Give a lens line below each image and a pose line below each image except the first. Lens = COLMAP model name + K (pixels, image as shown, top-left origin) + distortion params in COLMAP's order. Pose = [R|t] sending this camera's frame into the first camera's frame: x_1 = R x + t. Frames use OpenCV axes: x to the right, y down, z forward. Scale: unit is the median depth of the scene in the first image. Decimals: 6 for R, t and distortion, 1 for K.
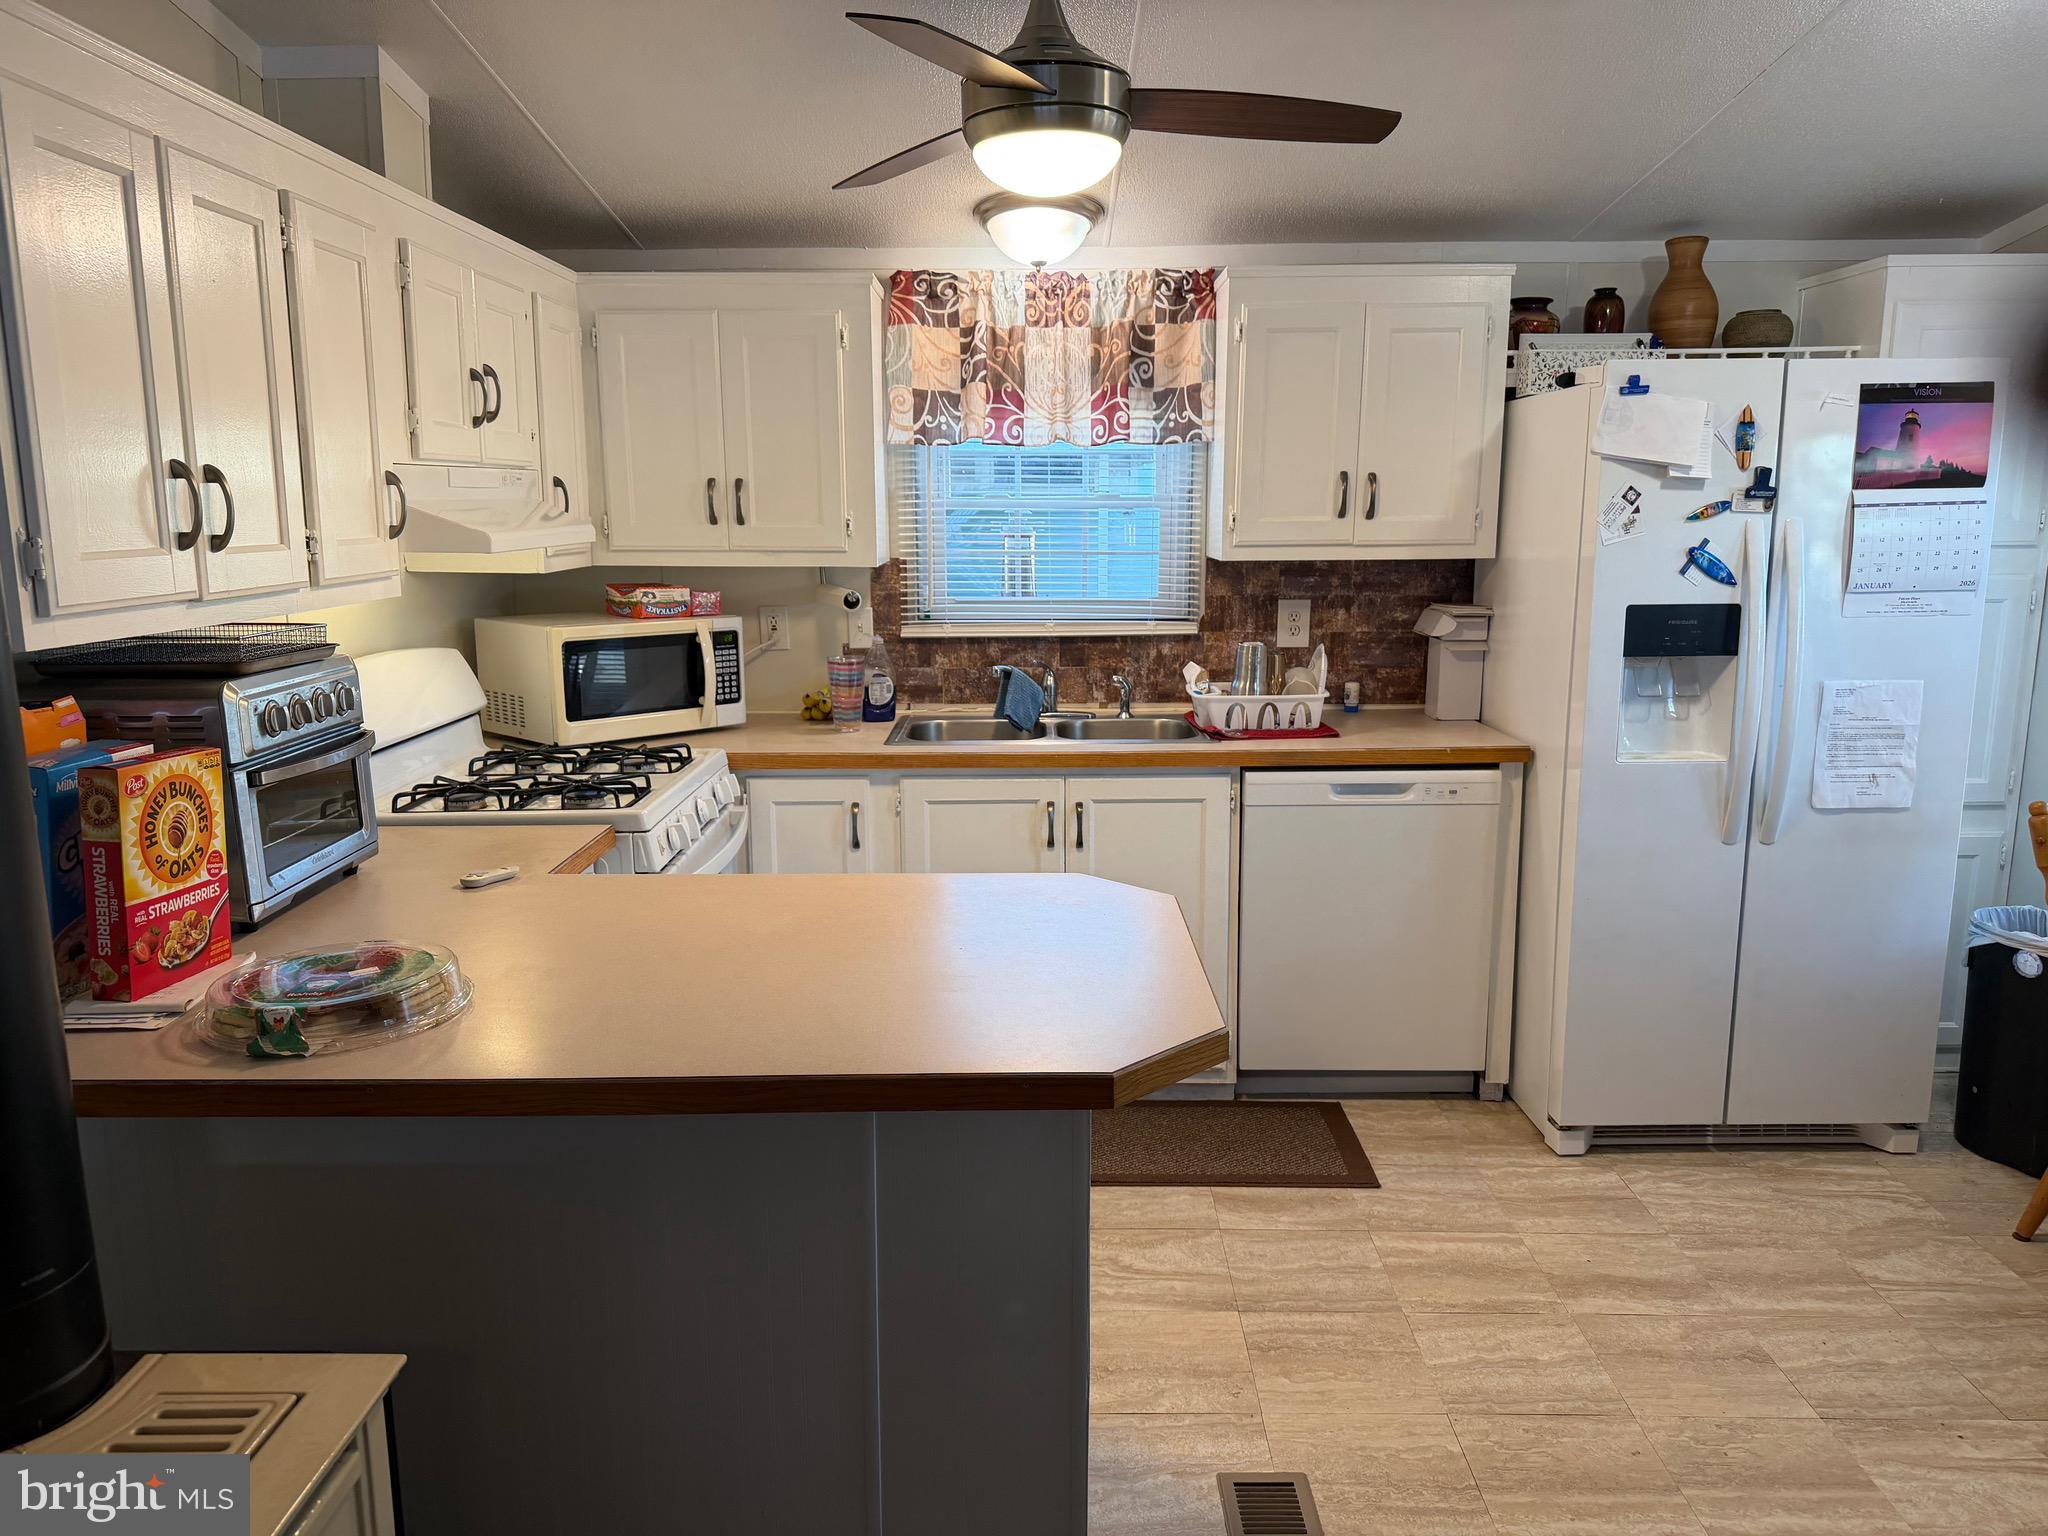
lens RADIAL K [[1465.2, 0, 1021.2], [0, 1465.2, 774.6], [0, 0, 1]] dist [0.127637, -0.230677]
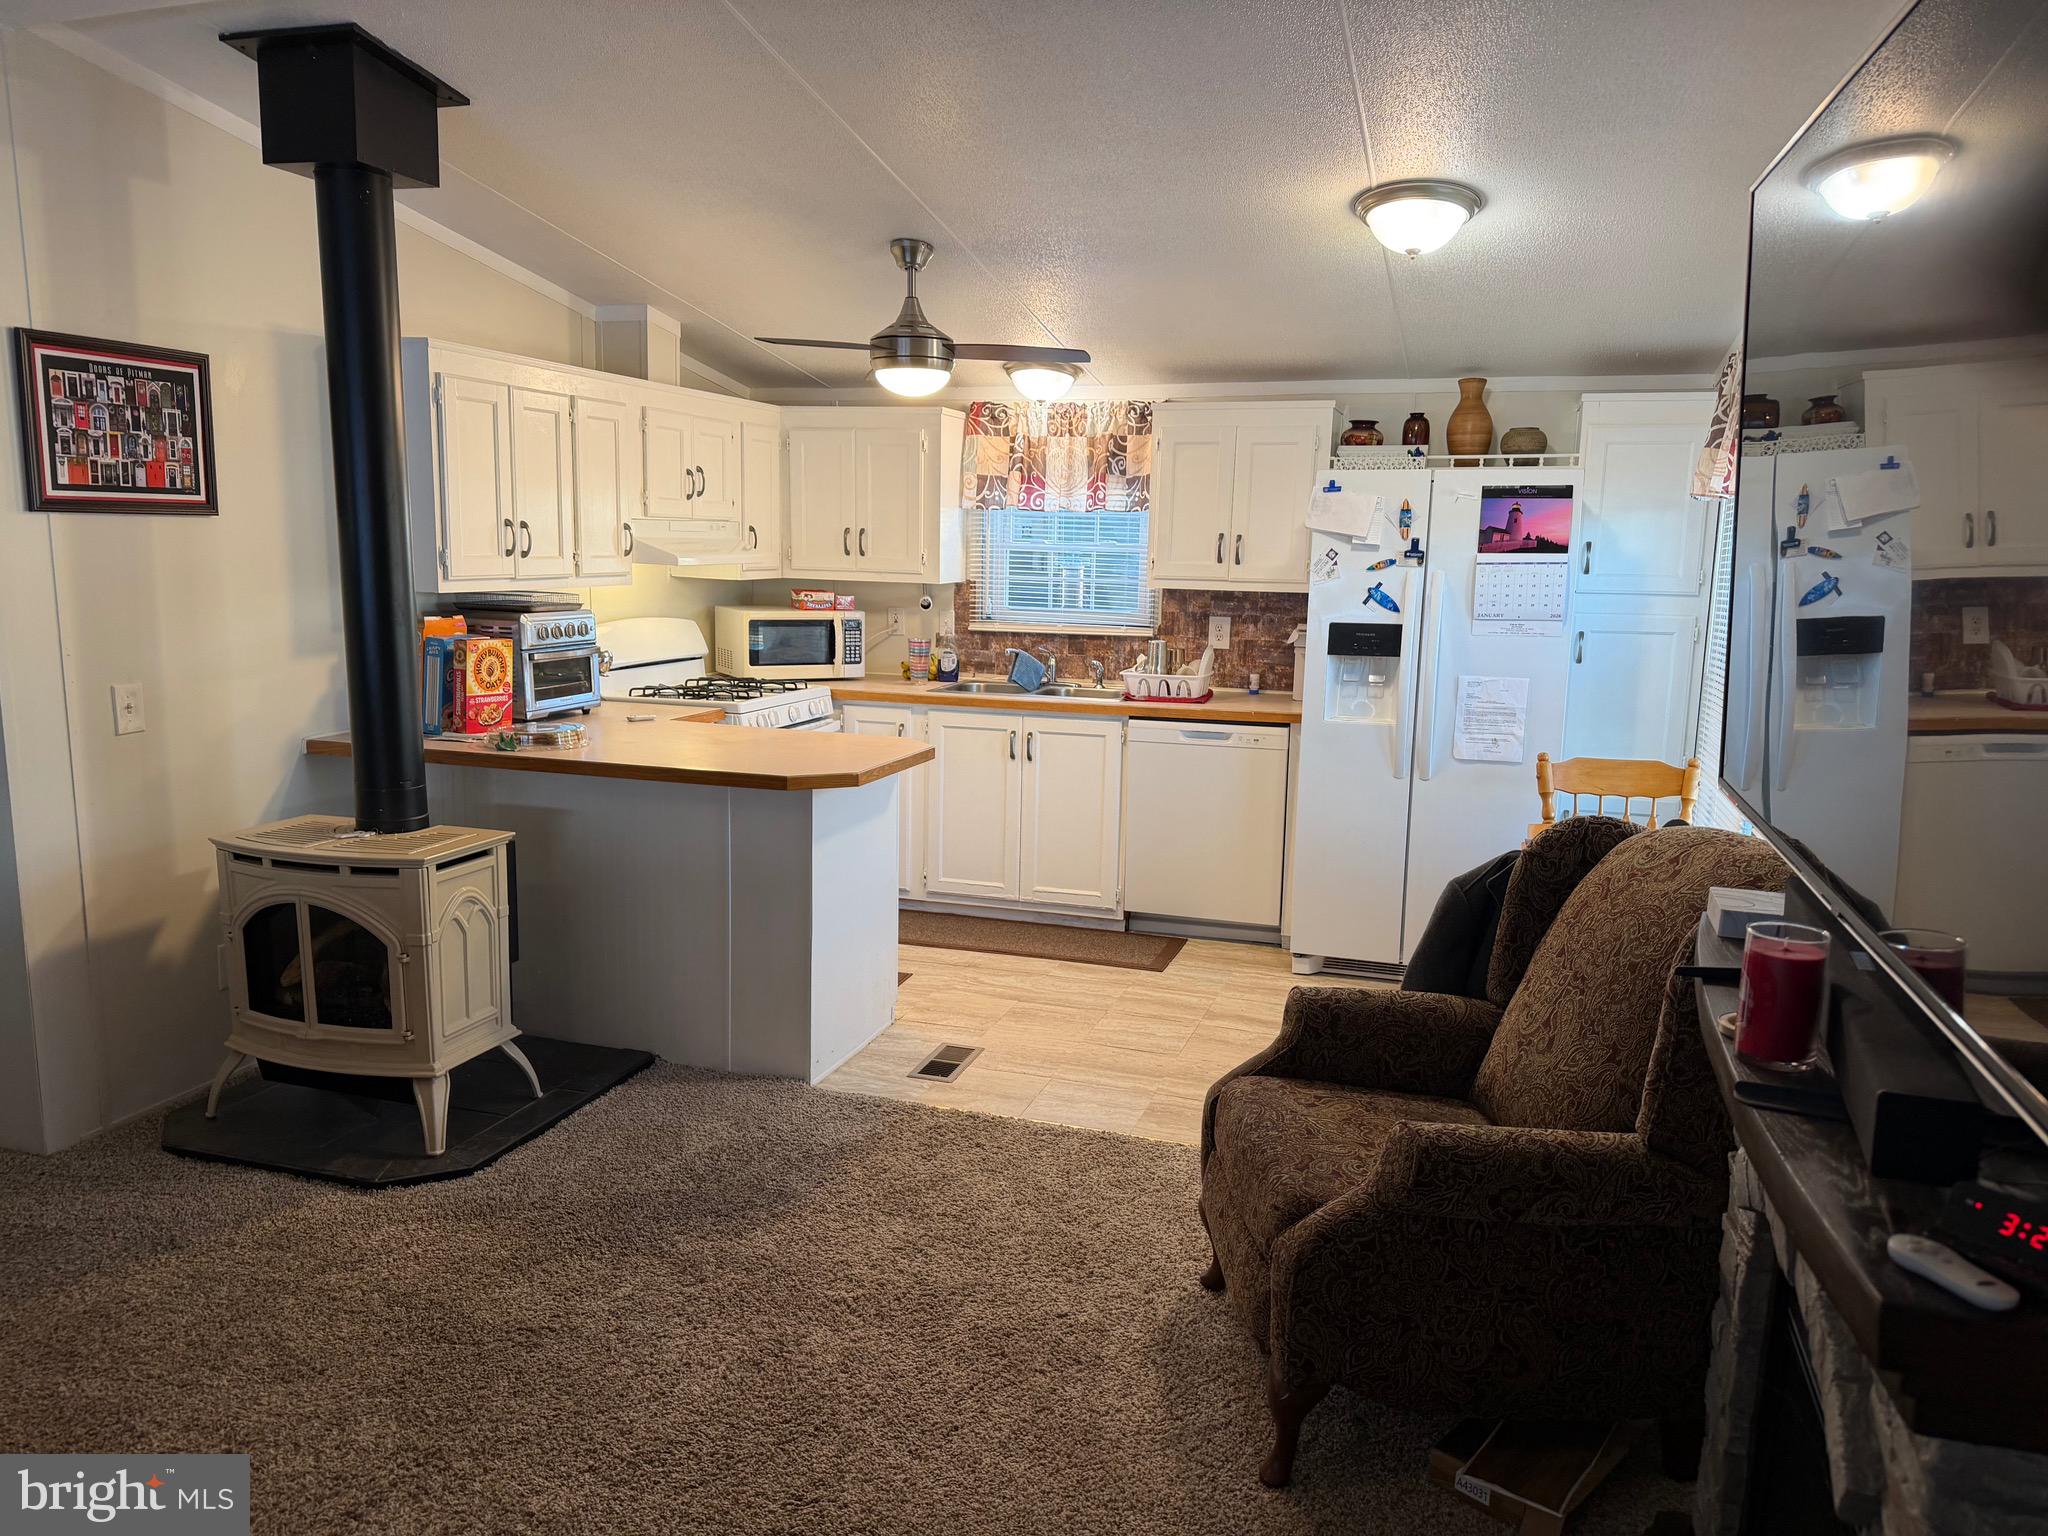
lens RADIAL K [[1465.2, 0, 1021.2], [0, 1465.2, 774.6], [0, 0, 1]] dist [0.127637, -0.230677]
pose [[0.954026, 0.072585, -0.290802, 0.485607], [-0.079604, 0.996750, -0.012364, 0.083279], [0.288959, 0.034945, 0.956703, -0.529685]]
